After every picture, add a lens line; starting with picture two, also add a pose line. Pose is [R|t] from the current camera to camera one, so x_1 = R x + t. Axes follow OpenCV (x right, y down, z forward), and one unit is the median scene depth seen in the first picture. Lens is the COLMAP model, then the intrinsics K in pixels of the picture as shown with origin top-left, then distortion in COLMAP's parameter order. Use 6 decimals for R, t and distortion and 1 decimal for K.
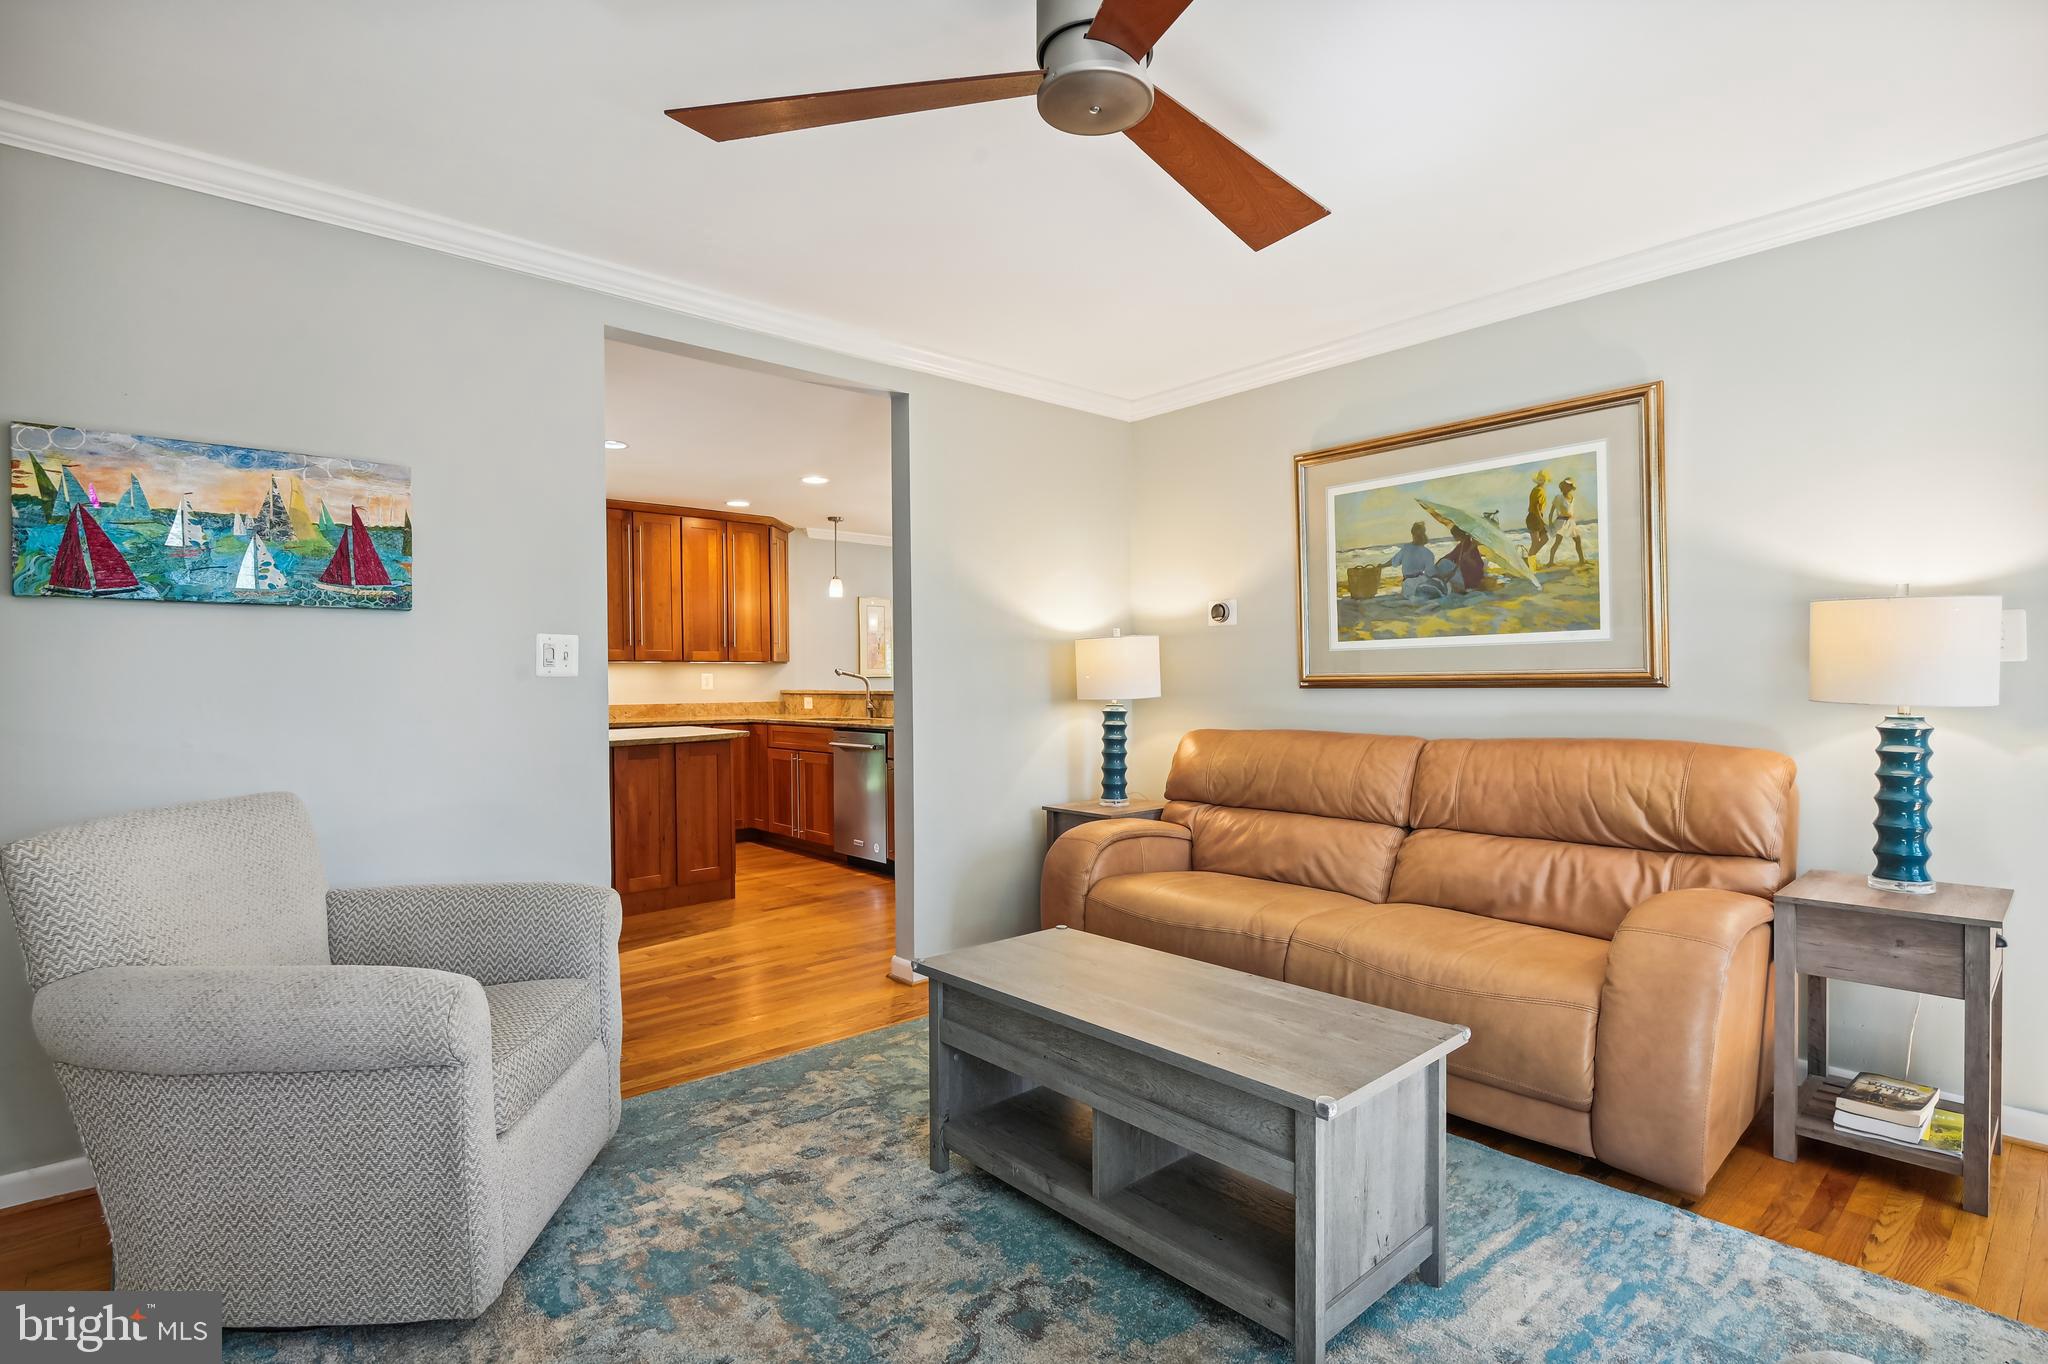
lens RADIAL K [[983.3, 0, 1026.3], [0, 983.3, 683.4], [0, 0, 1]] dist [-0.003424, -0.001136]
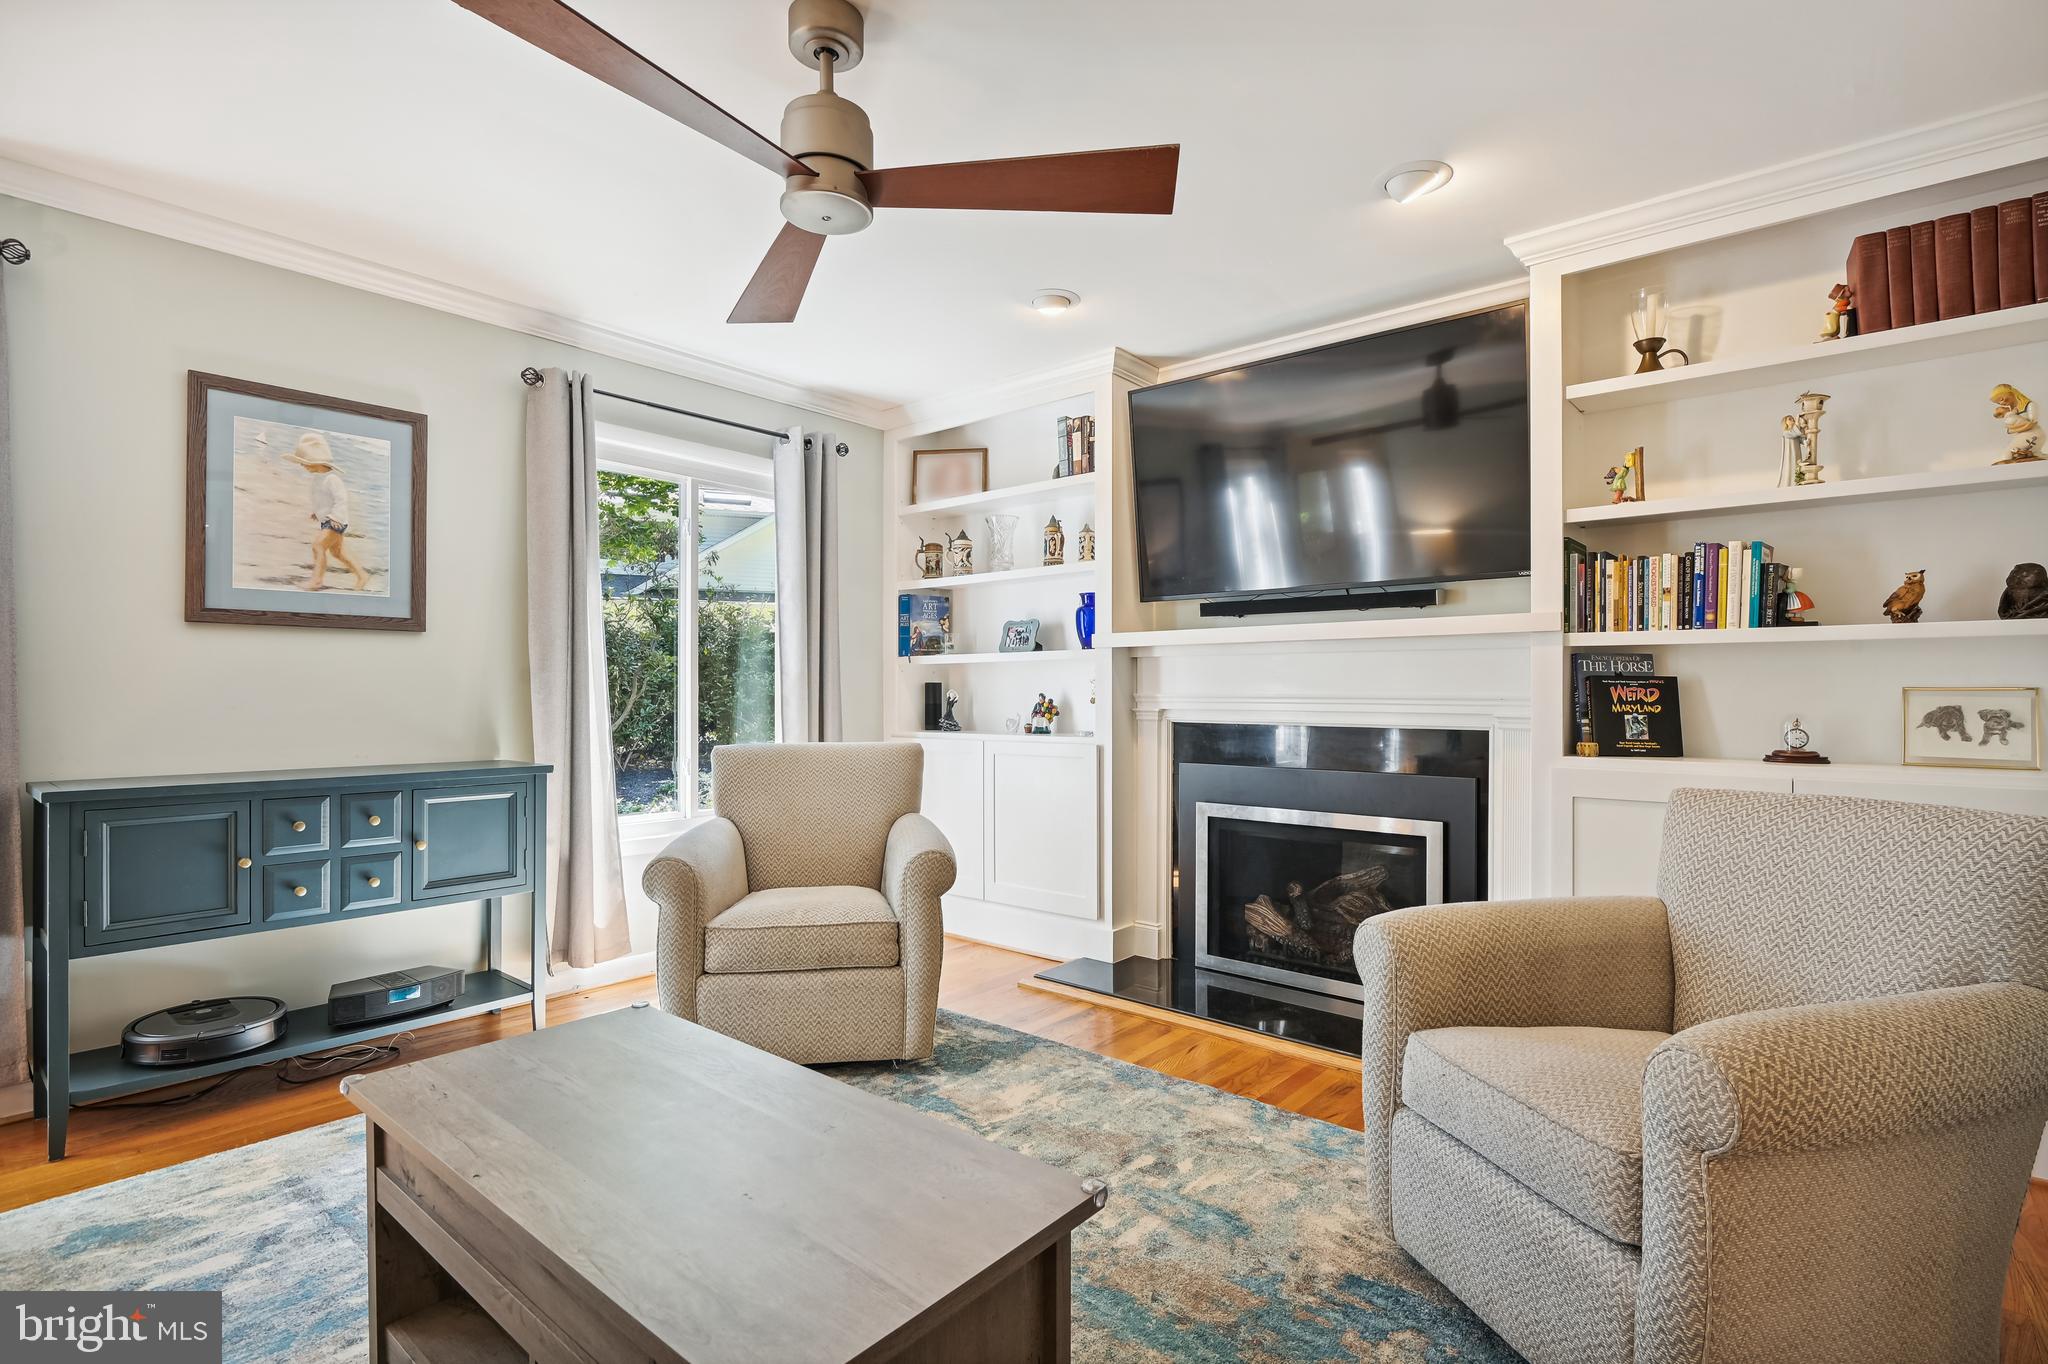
lens RADIAL K [[983.3, 0, 1039.0], [0, 983.3, 695.3], [0, 0, 1]] dist [-0.003424, -0.001136]
pose [[-0.990790, 0.006133, -0.135266, -0.022106], [0.005537, 0.999973, 0.004780, 0.025611], [0.135292, 0.003987, -0.990798, 1.889231]]
